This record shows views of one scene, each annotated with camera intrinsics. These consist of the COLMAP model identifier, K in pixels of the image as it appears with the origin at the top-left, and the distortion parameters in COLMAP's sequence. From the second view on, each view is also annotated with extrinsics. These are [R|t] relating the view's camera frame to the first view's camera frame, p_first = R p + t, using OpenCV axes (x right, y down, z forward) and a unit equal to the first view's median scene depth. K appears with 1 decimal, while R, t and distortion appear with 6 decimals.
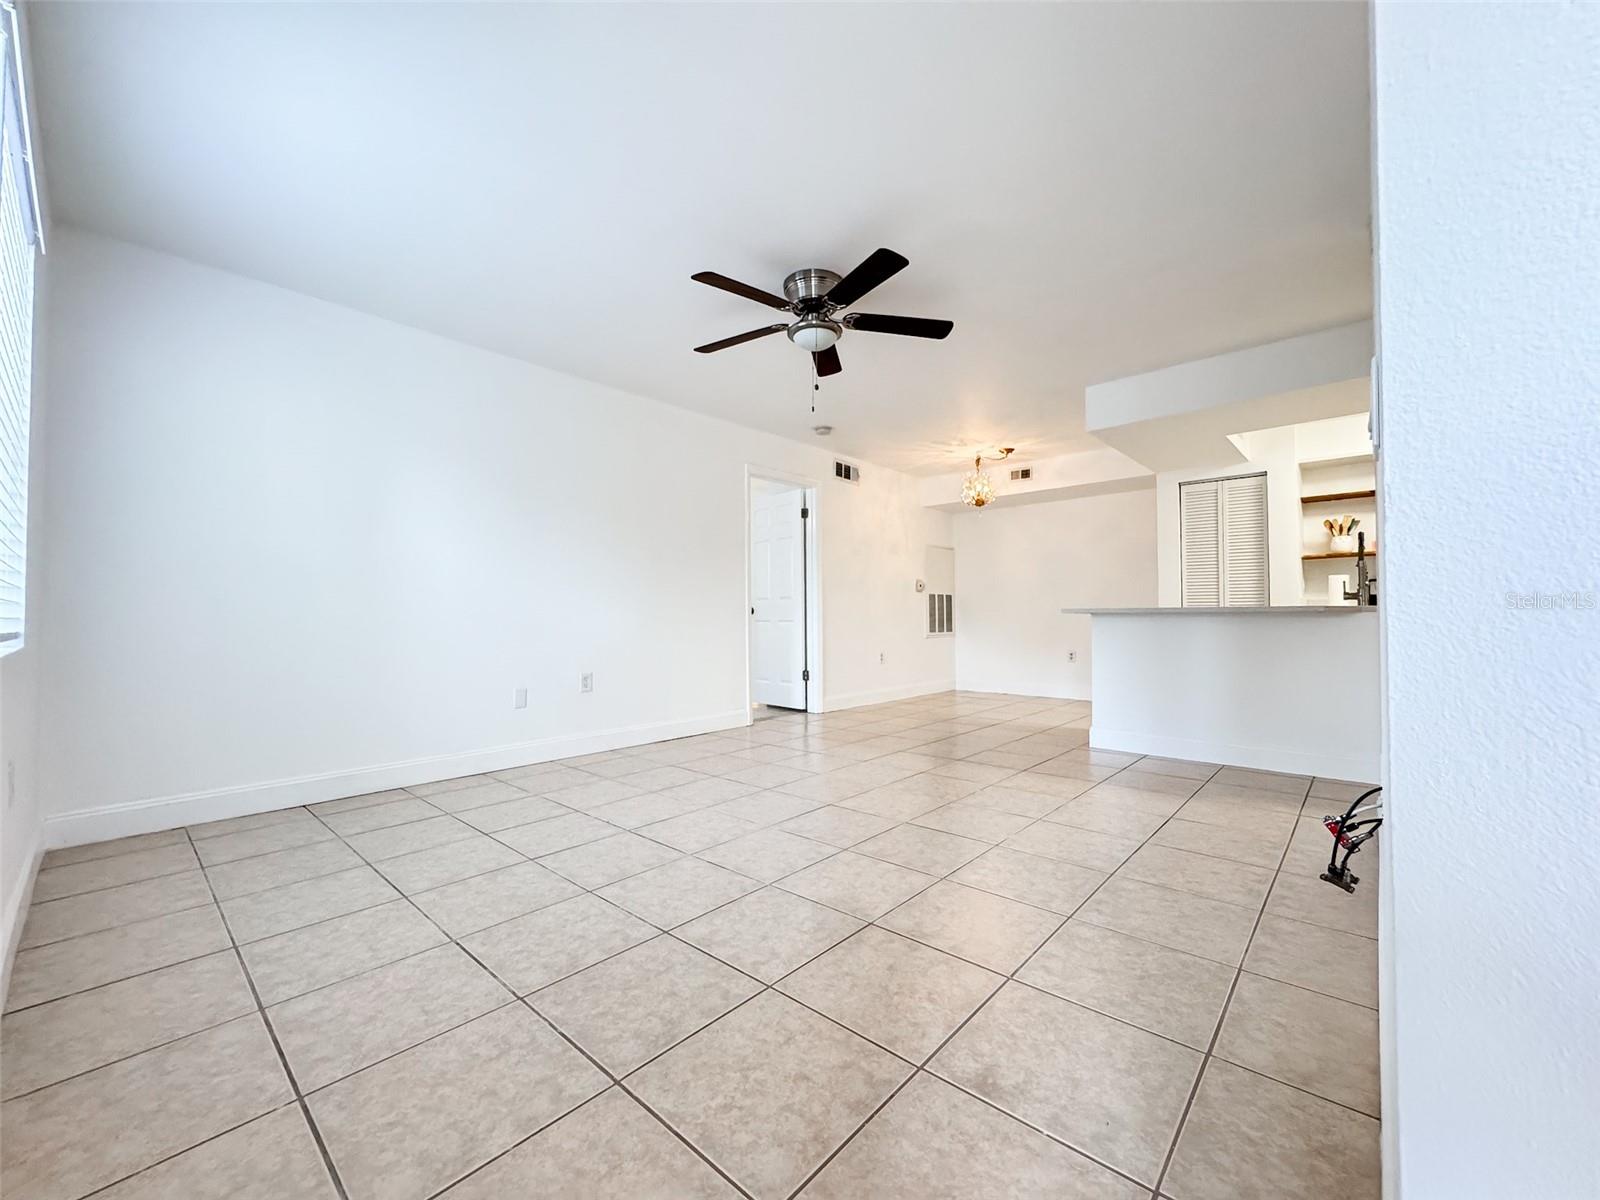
lens RADIAL K [[643.7, 0, 796.8], [0, 643.7, 598.6], [0, 0, 1]] dist [-0.003135, 0.000715]
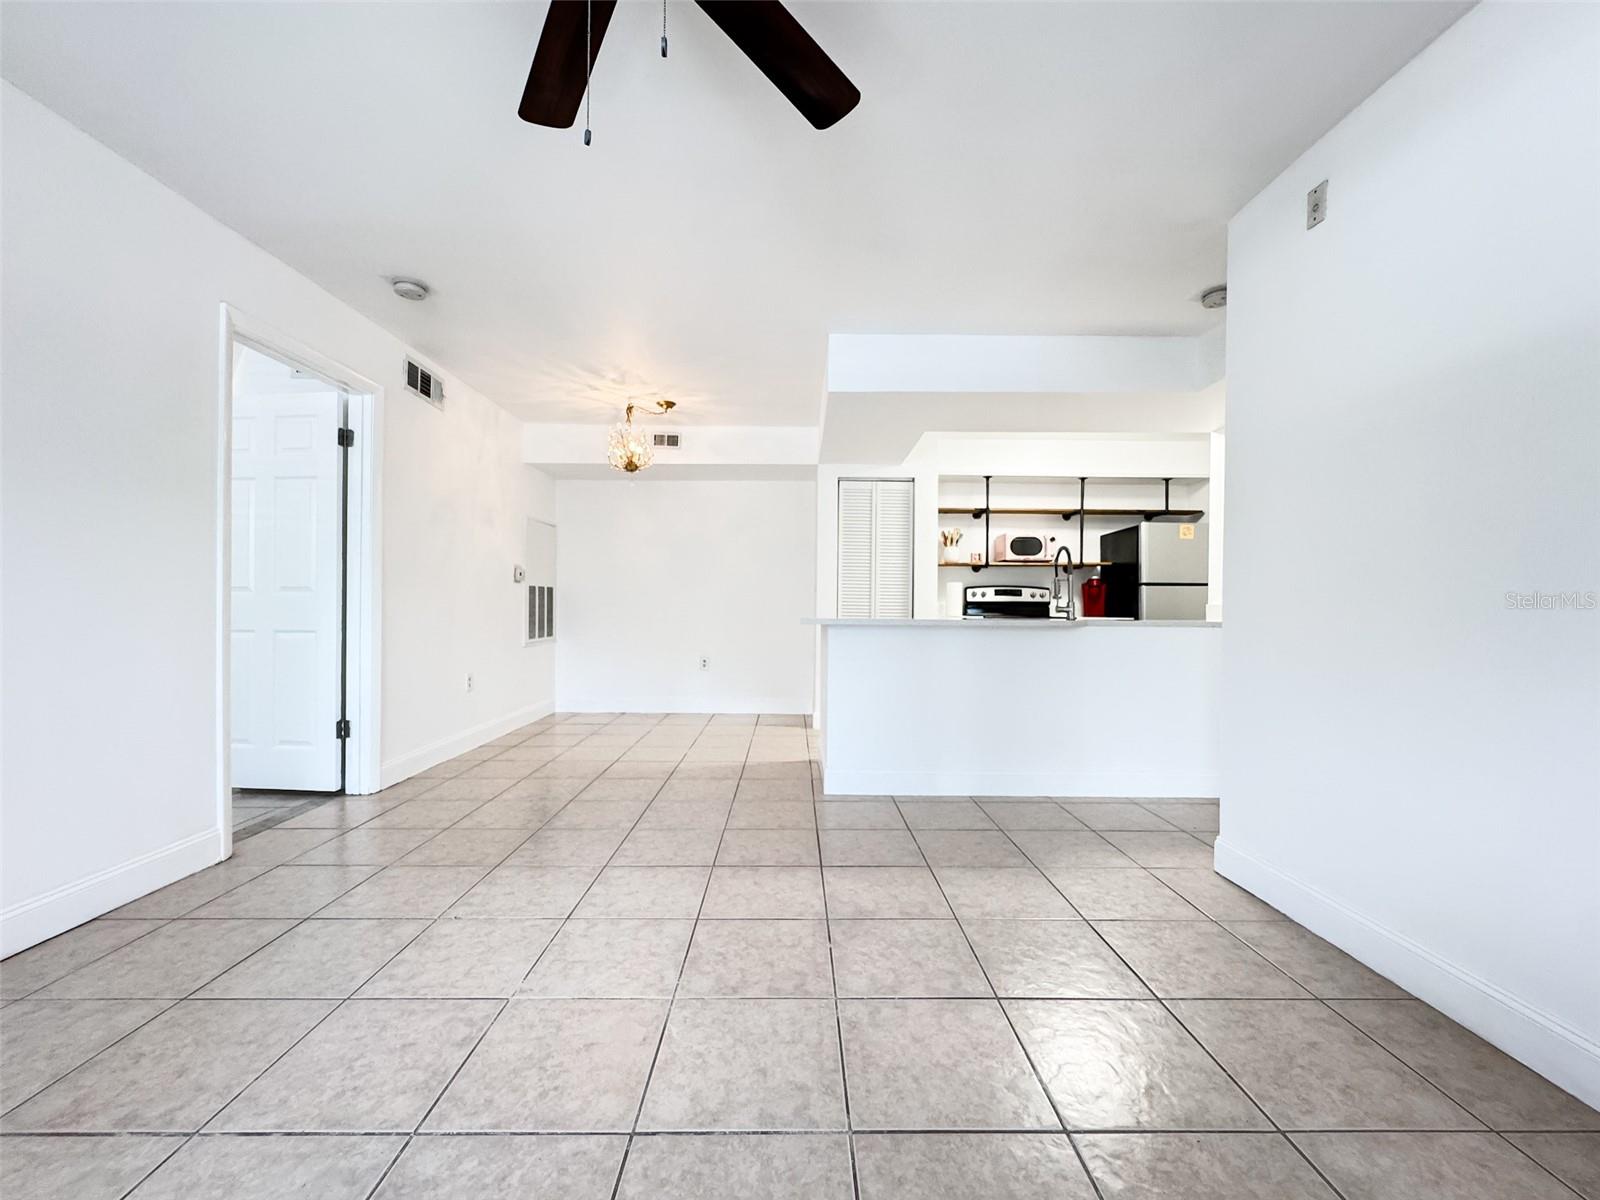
lens RADIAL K [[643.7, 0, 796.8], [0, 643.7, 598.6], [0, 0, 1]] dist [-0.003135, 0.000715]
pose [[0.735105, 0.017034, 0.677739, -0.076152], [-0.031124, 0.999478, 0.008638, -0.010077], [-0.677238, -0.027443, 0.735252, 0.327122]]
